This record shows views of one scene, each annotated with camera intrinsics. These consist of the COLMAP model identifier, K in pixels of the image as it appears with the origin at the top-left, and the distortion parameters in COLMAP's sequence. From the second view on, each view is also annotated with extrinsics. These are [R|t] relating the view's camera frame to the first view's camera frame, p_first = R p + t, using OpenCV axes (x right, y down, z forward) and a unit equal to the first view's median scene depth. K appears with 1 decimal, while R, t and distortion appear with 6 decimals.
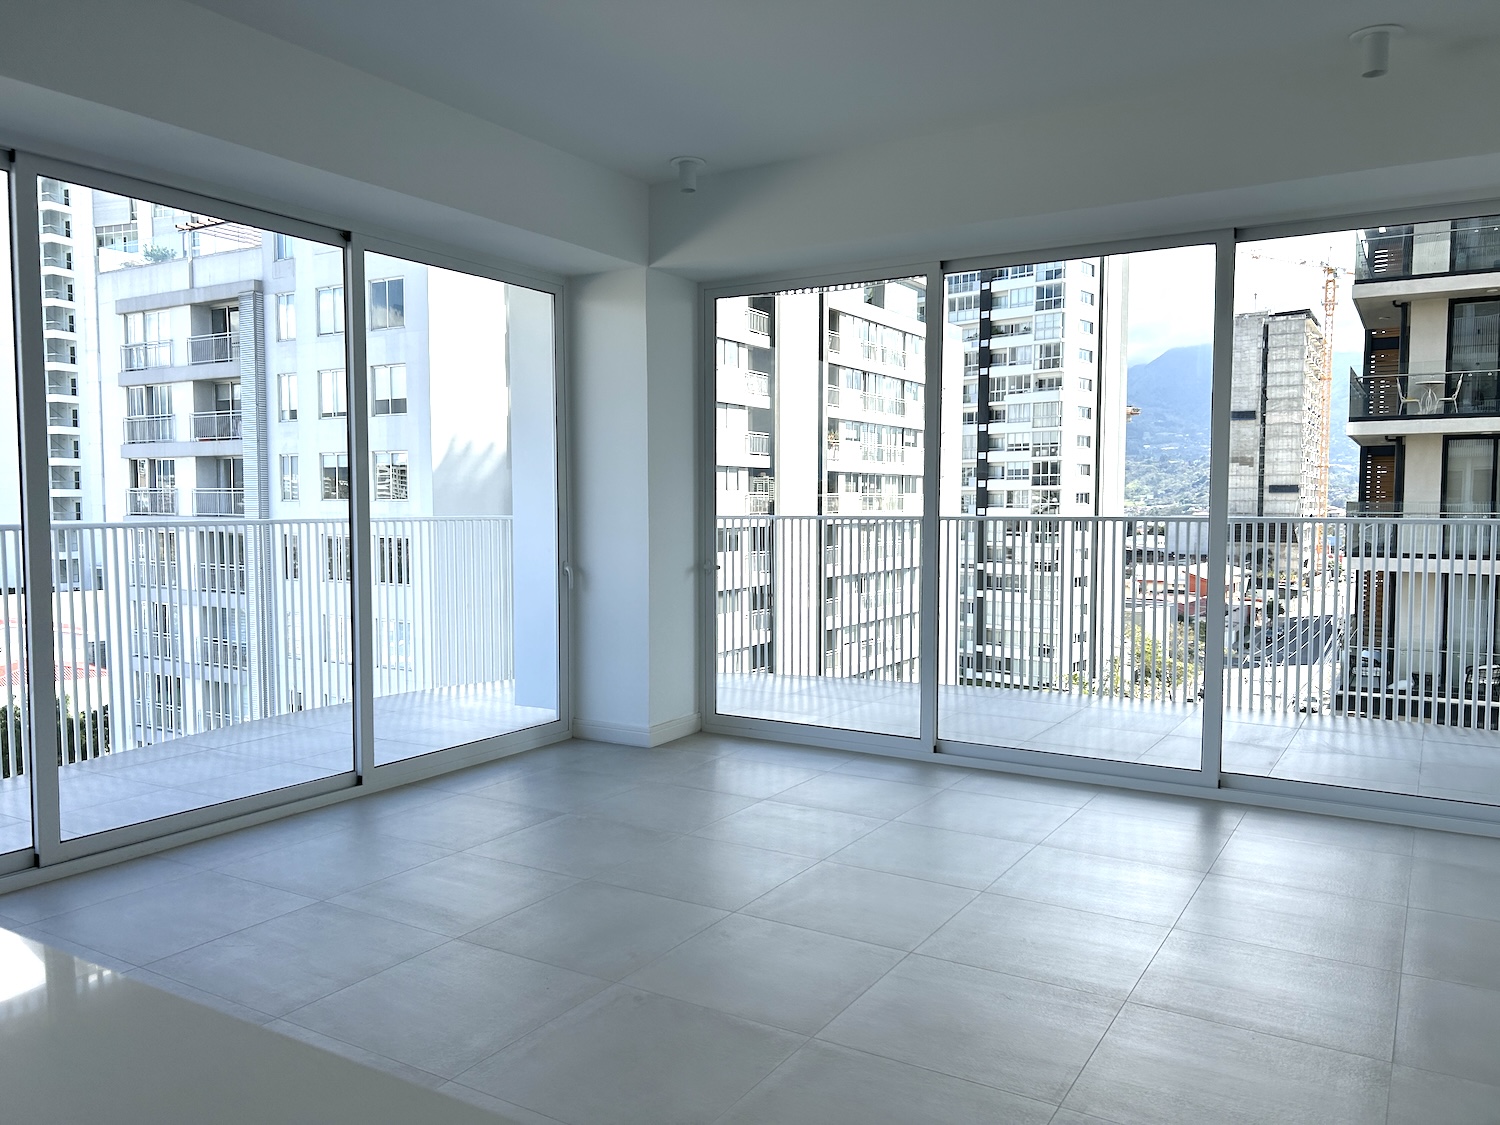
lens RADIAL K [[1134.9, 0, 739.7], [0, 1134.9, 572.7], [0, 0, 1]] dist [0.005797, -0.002876]
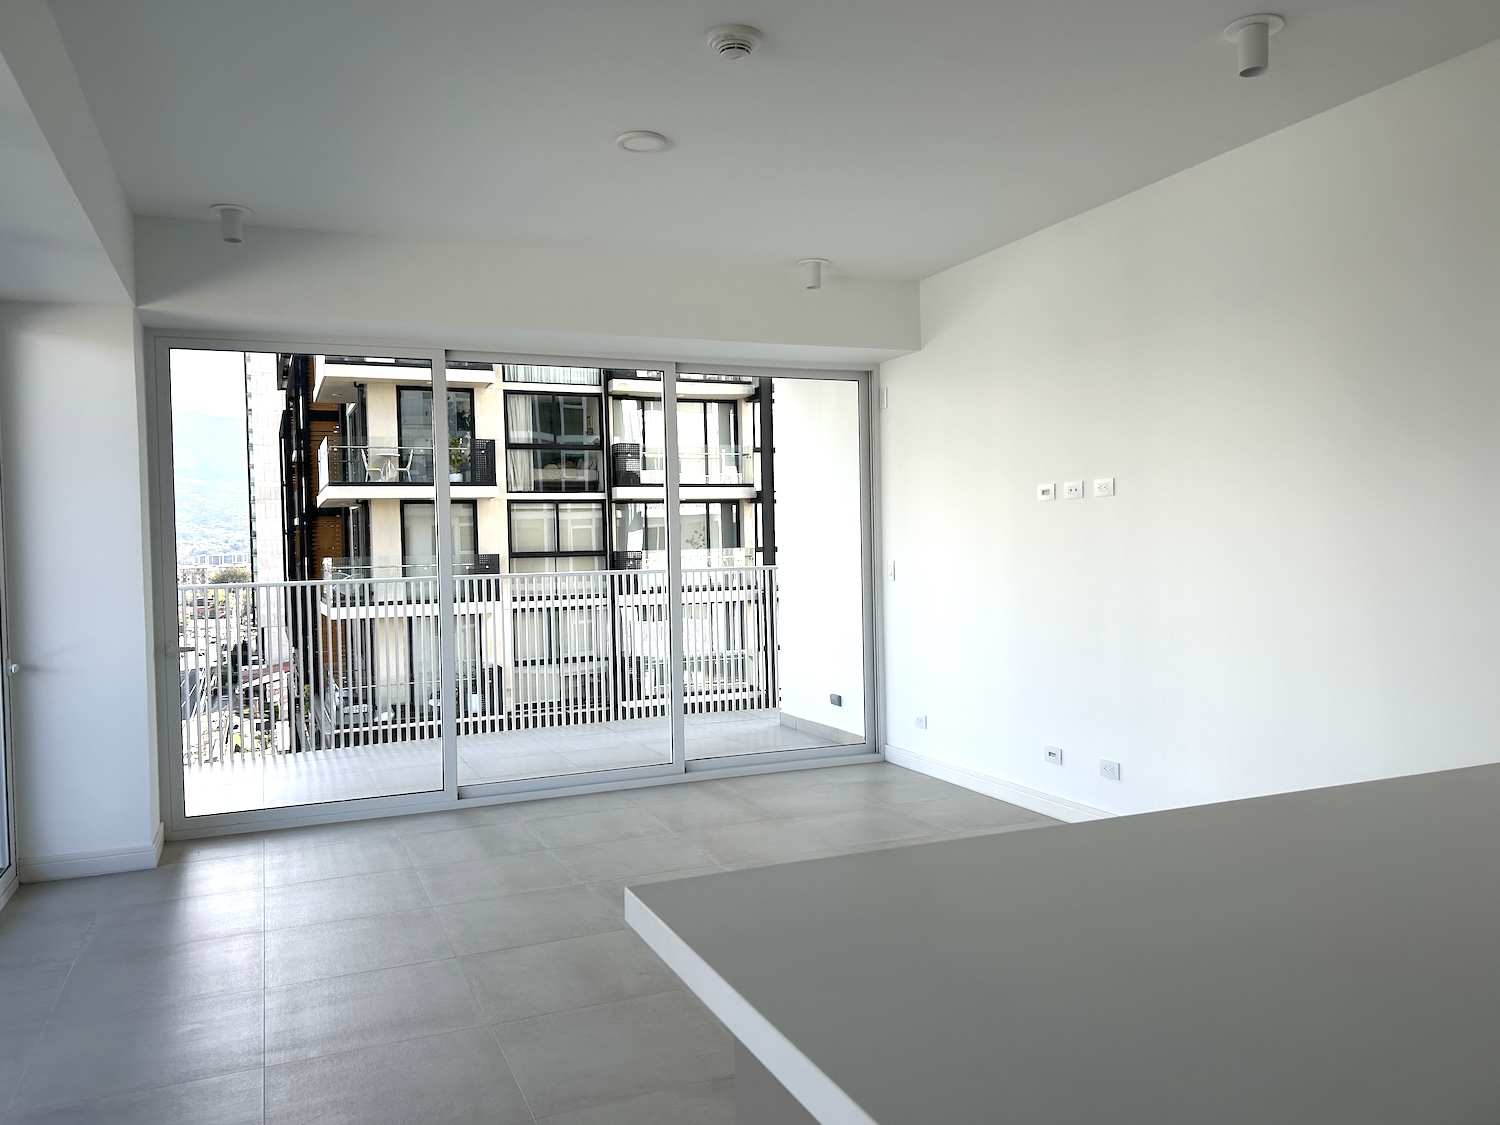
lens RADIAL K [[1134.9, 0, 739.7], [0, 1134.9, 572.7], [0, 0, 1]] dist [0.005797, -0.002876]
pose [[0.579823, -0.034549, 0.814009, -0.136691], [0.074602, 0.997155, -0.010818, -0.006734], [-0.811320, 0.066999, 0.580751, 0.035564]]
